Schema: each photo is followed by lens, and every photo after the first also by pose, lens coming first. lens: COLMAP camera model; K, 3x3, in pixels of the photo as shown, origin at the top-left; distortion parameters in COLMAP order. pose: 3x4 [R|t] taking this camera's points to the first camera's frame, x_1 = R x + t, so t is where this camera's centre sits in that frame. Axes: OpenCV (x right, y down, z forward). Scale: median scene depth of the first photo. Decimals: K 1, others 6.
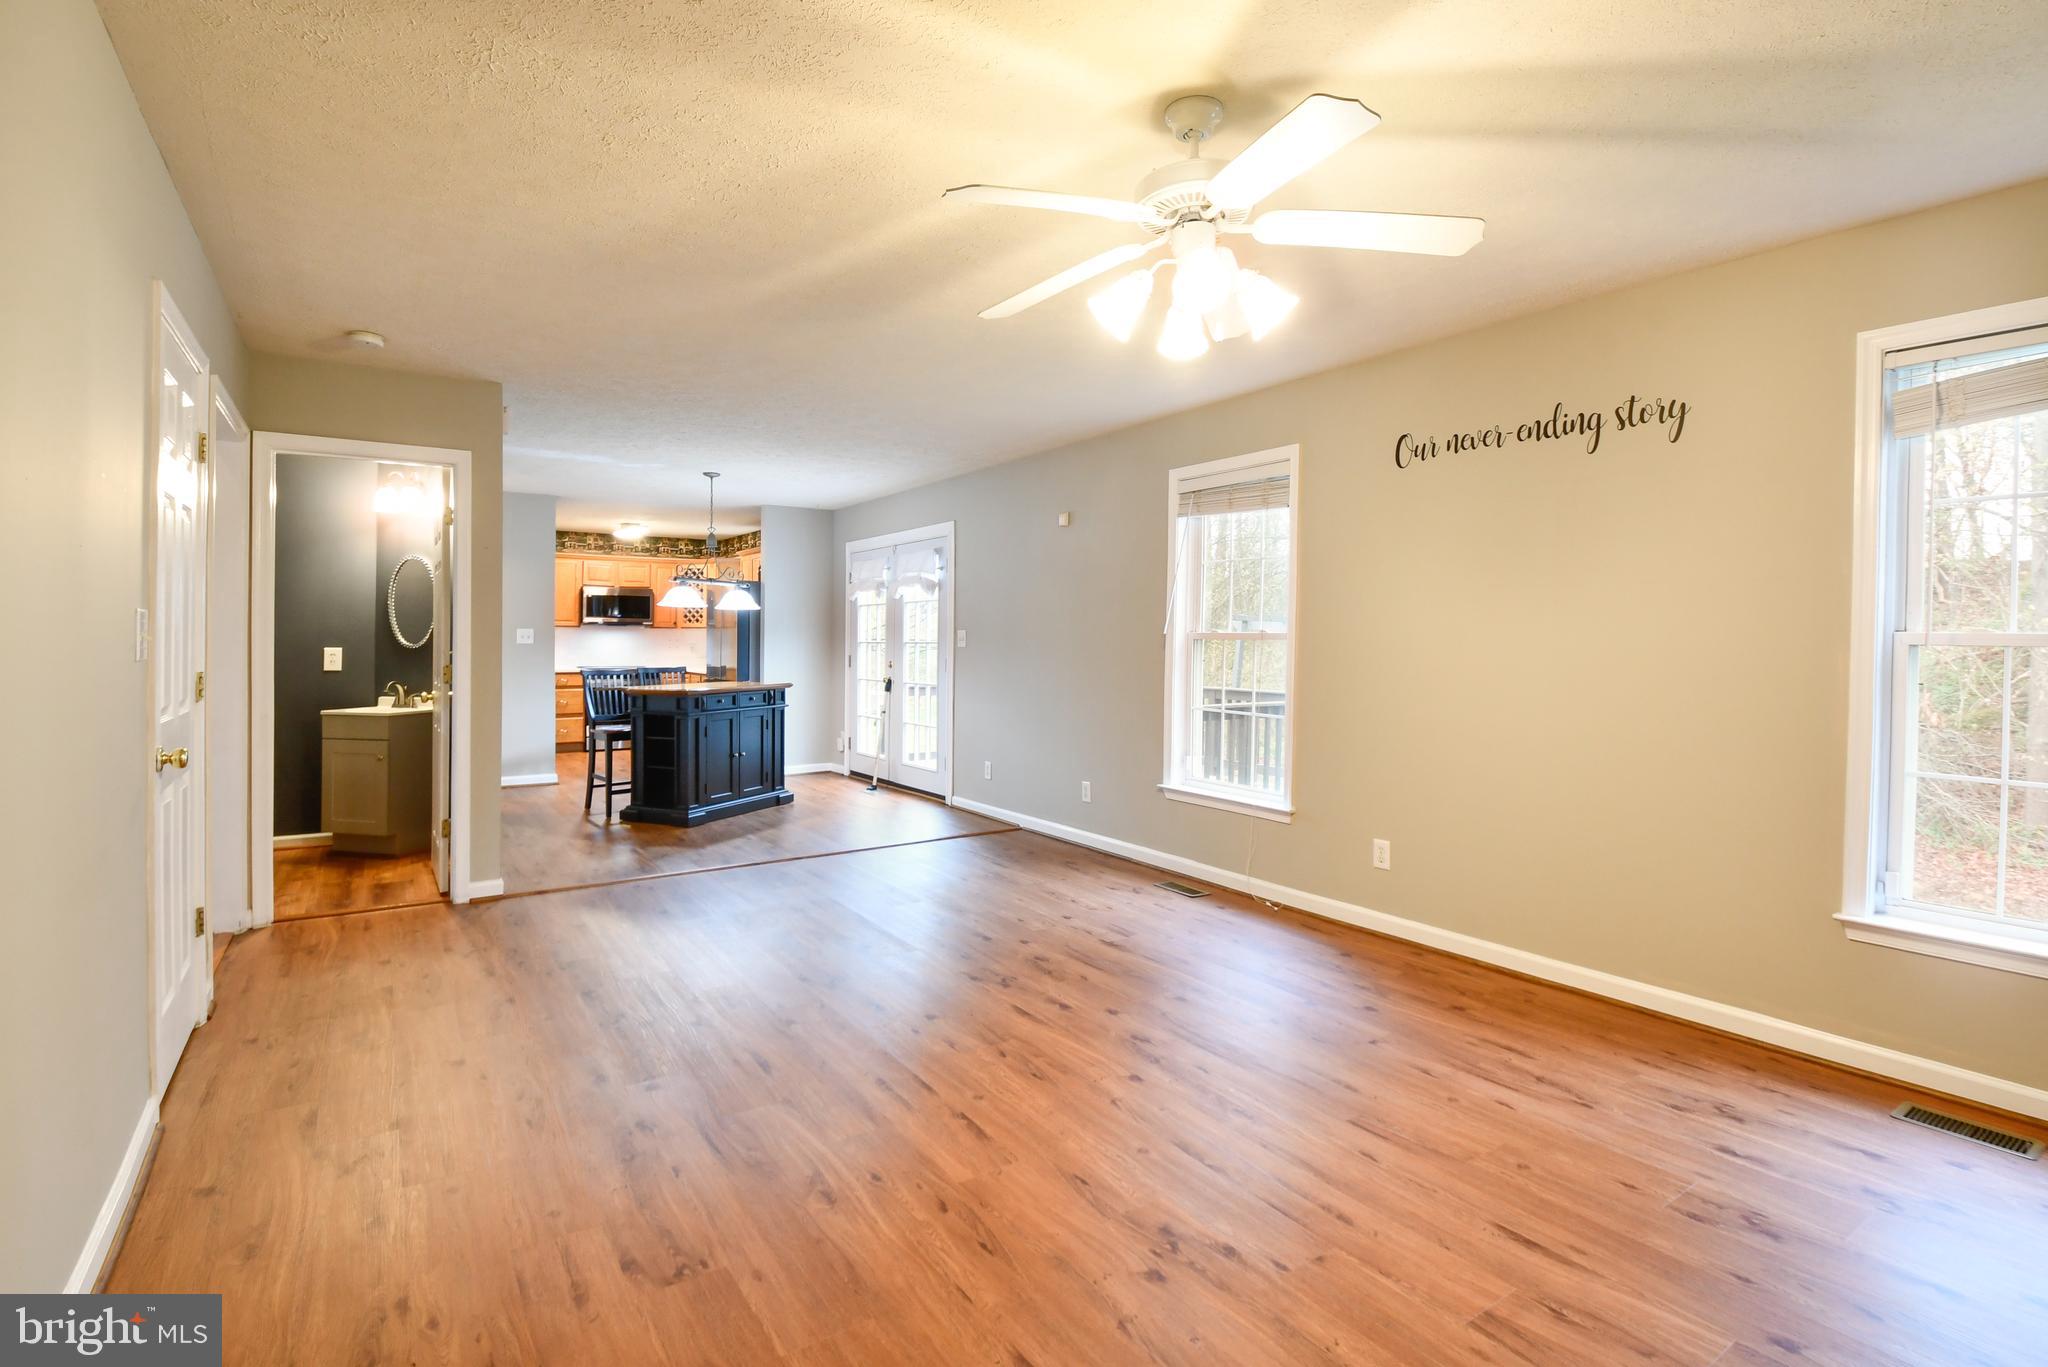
lens RADIAL K [[980.3, 0, 1031.6], [0, 980.3, 644.7], [0, 0, 1]] dist [0.027188, -0.018574]
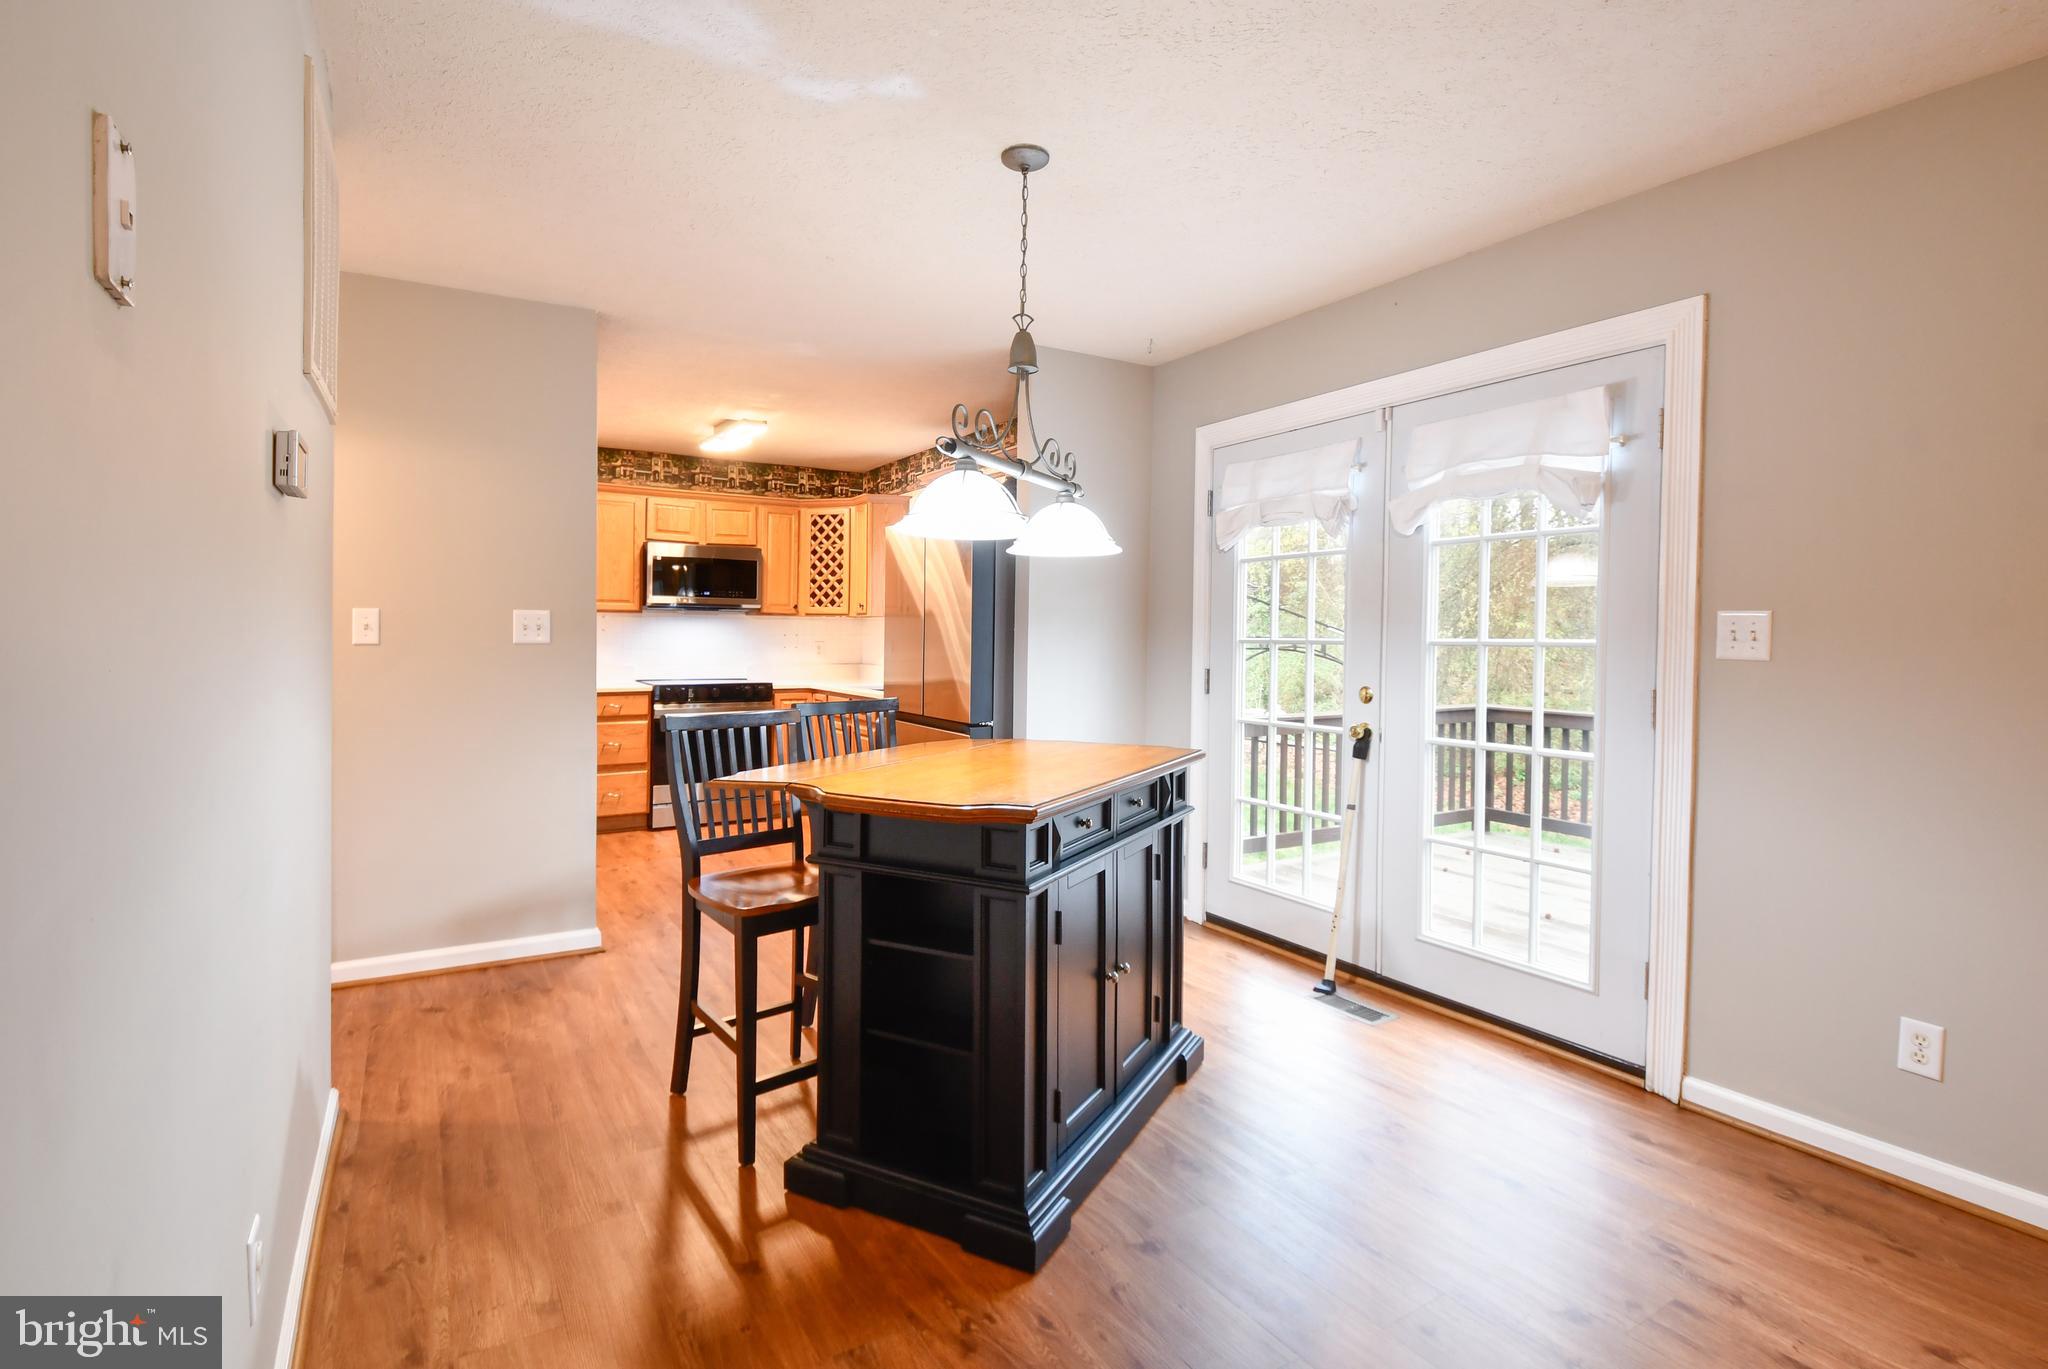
lens RADIAL K [[980.7, 0, 1014.3], [0, 980.7, 648.5], [0, 0, 1]] dist [0.009546, -0.000989]
pose [[0.998491, 0.002685, -0.054858, -0.325262], [-0.002217, 0.999961, 0.008578, -0.003394], [0.054879, -0.008443, 0.998457, 0.682919]]
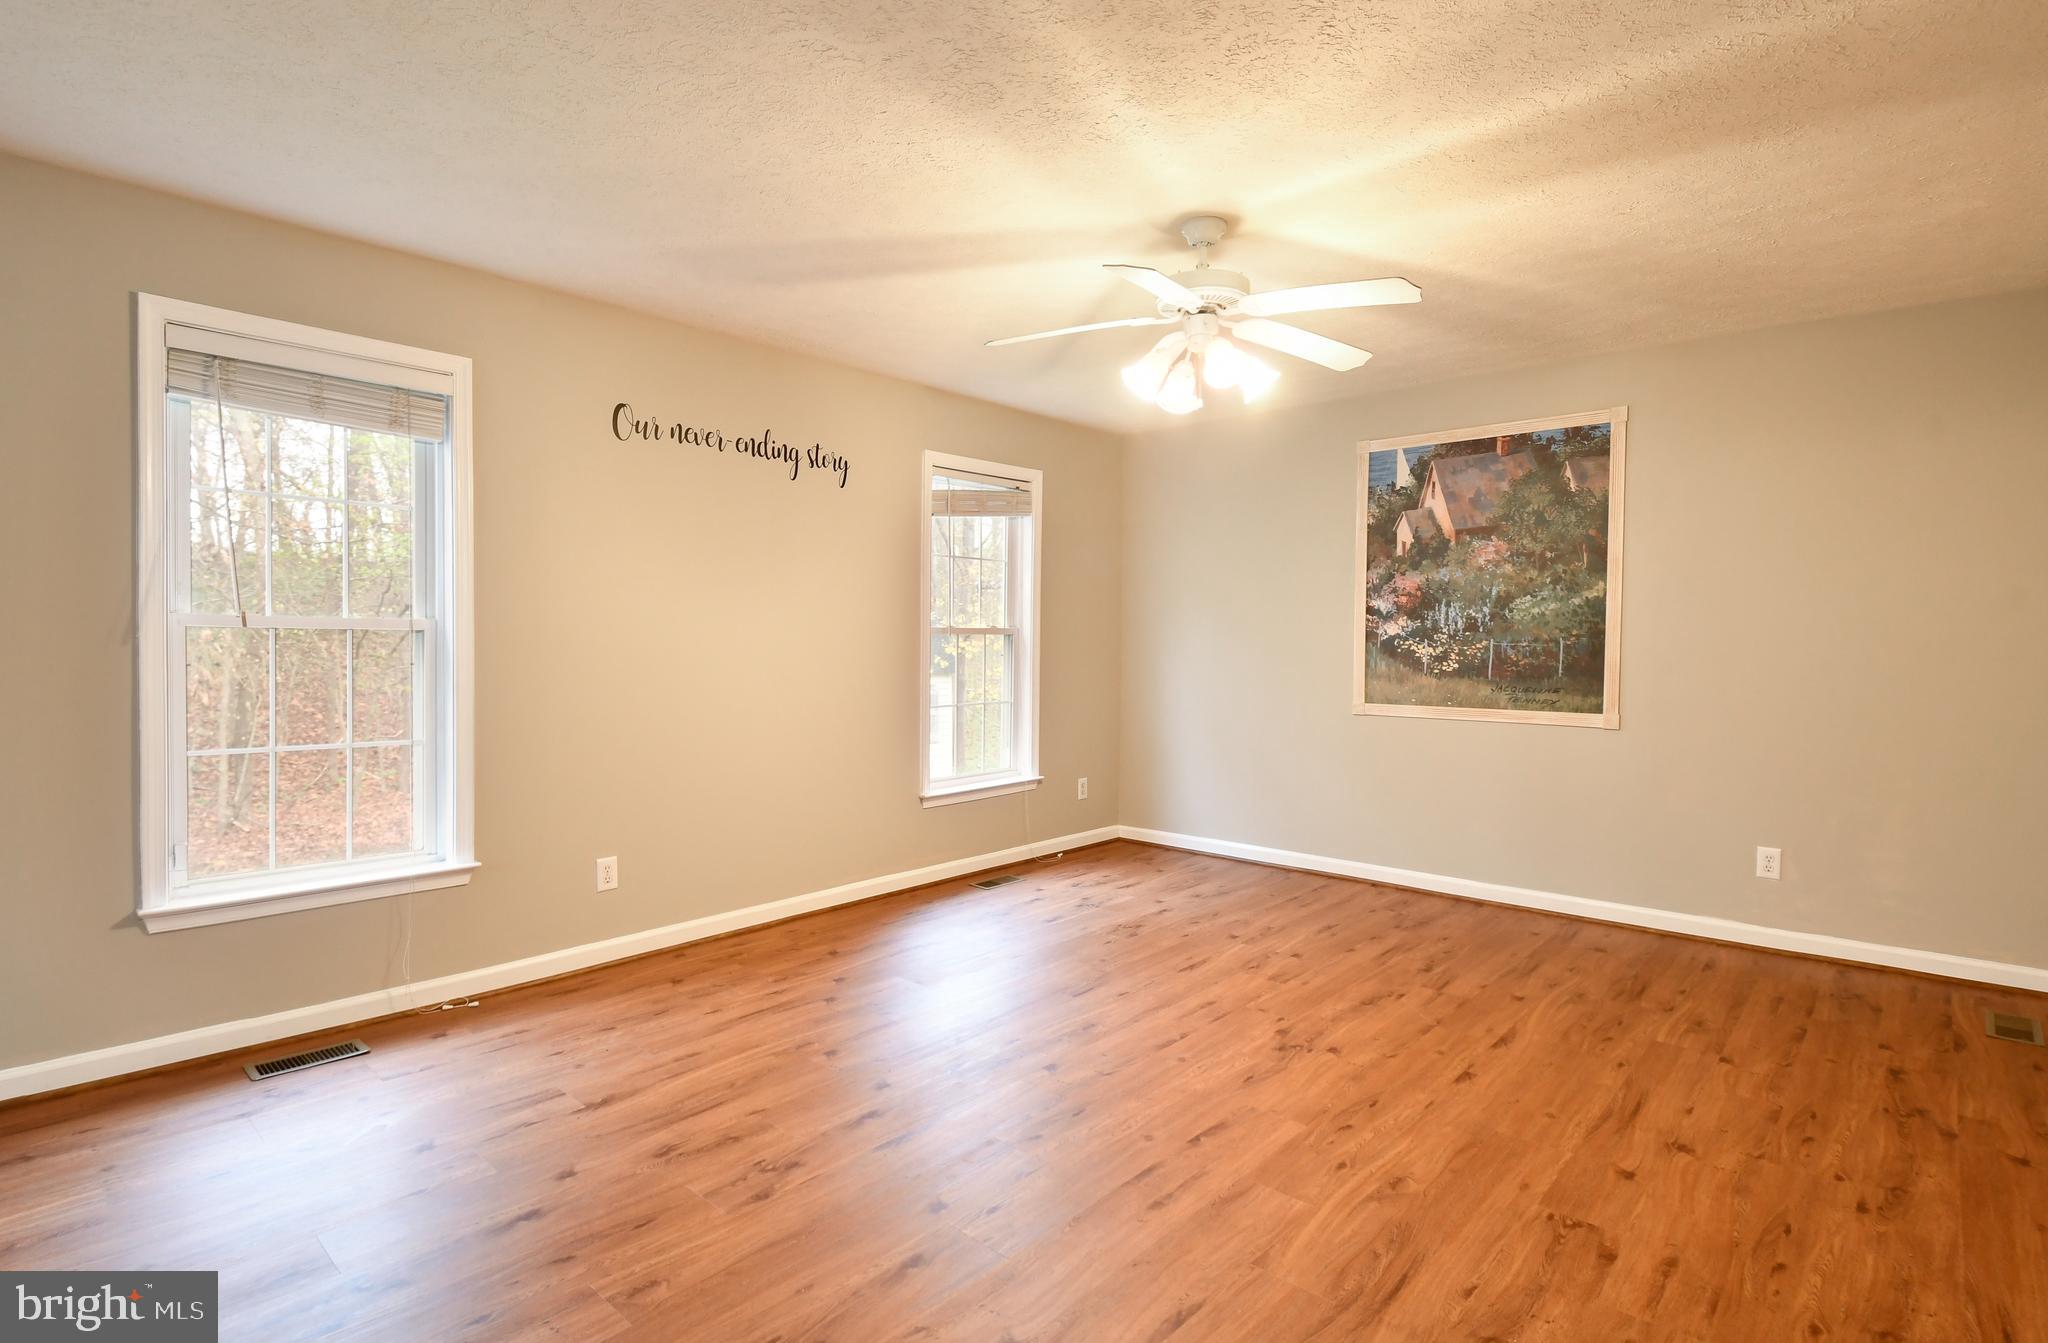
lens RADIAL K [[1008.9, 0, 980.5], [0, 1008.9, 636.9], [0, 0, 1]] dist [0.003032, -0.013048]
pose [[-0.213380, -0.008536, 0.976932, -0.375908], [-0.003014, 0.999963, 0.008079, -0.004597], [-0.976965, -0.001220, -0.213398, 0.547231]]
